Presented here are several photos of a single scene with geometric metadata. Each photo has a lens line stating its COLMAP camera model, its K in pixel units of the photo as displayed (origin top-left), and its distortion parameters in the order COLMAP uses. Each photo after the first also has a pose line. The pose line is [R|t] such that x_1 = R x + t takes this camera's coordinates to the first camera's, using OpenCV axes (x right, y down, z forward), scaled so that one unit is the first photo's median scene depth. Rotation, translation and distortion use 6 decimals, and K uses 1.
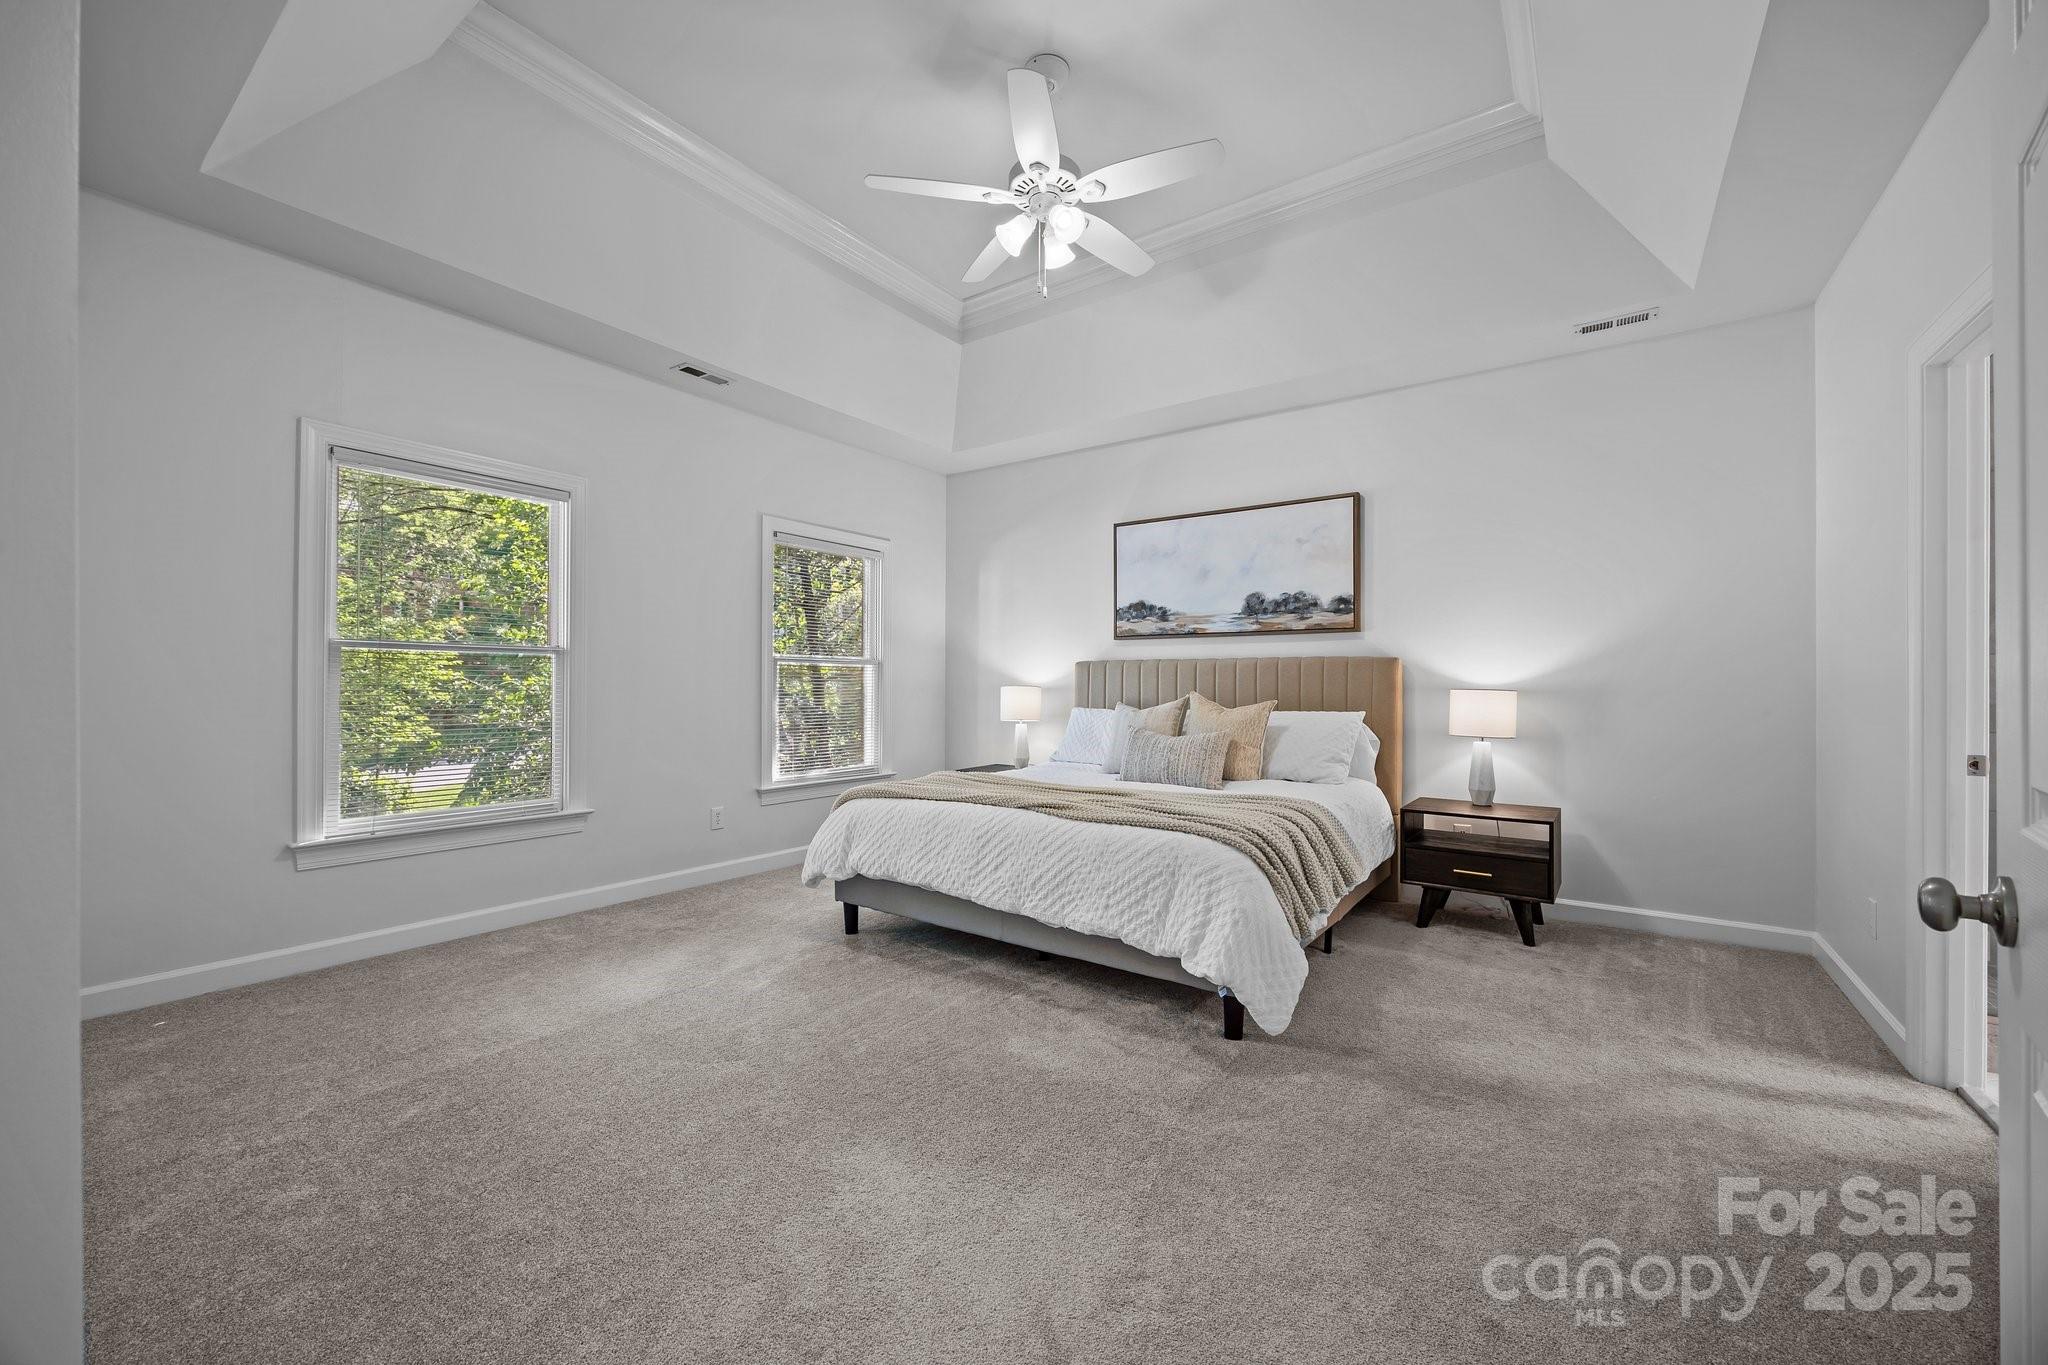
lens RADIAL K [[790.0, 0, 1027.3], [0, 790.0, 684.3], [0, 0, 1]] dist [0.000469, 0.000026]
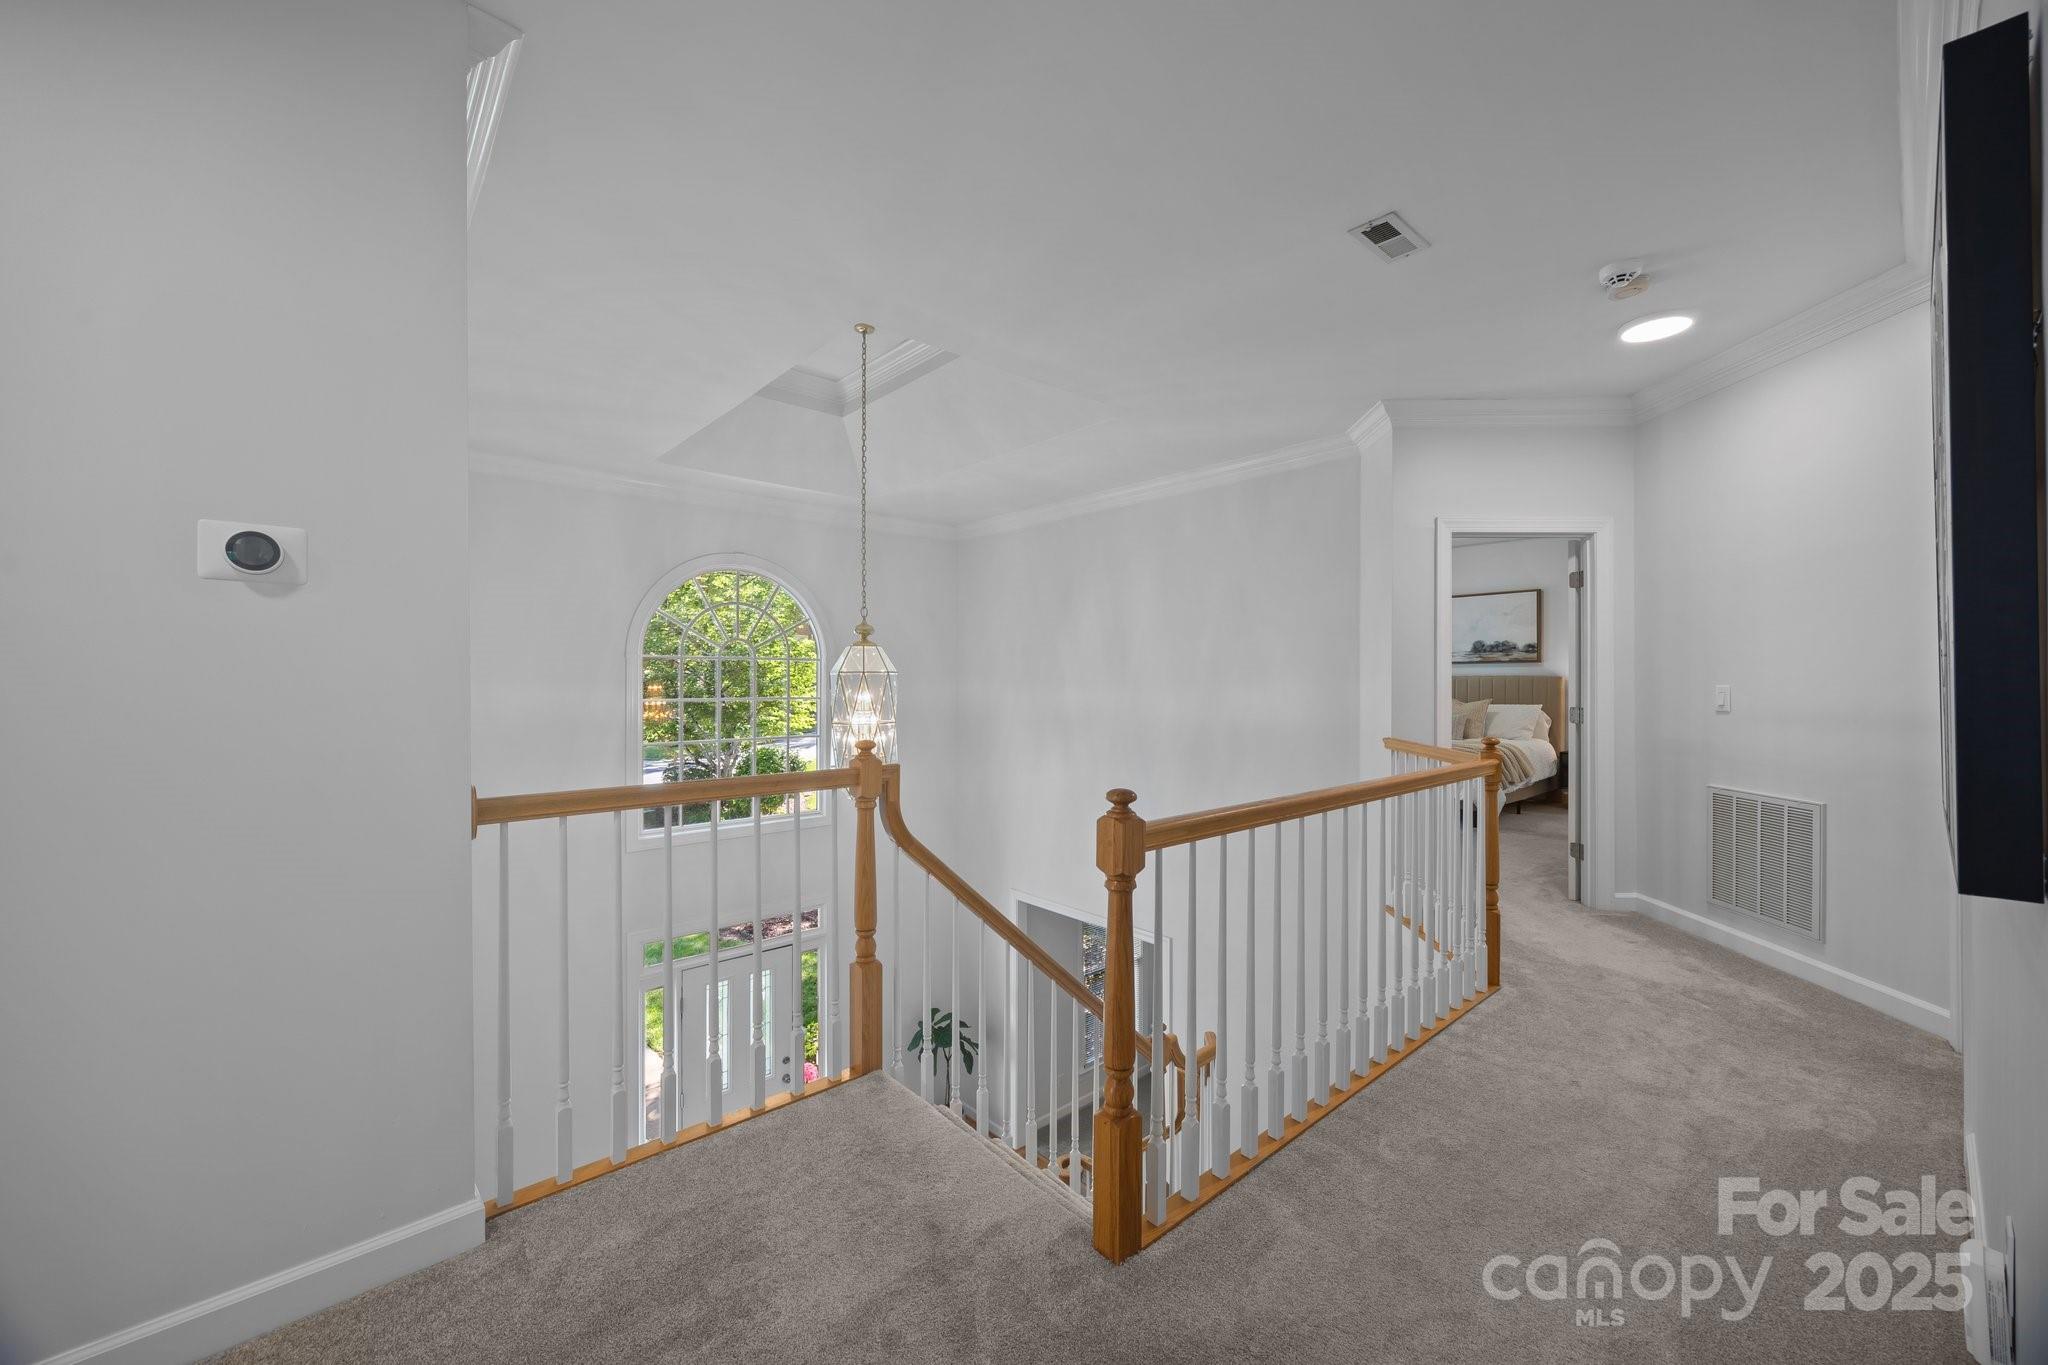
lens RADIAL K [[790.0, 0, 1020.4], [0, 790.0, 683.0], [0, 0, 1]] dist [0.000469, 0.000026]
pose [[0.973750, -0.003253, -0.227597, -0.360250], [0.003791, 0.999991, 0.001929, -0.025624], [0.227589, -0.002741, 0.973754, -1.120630]]
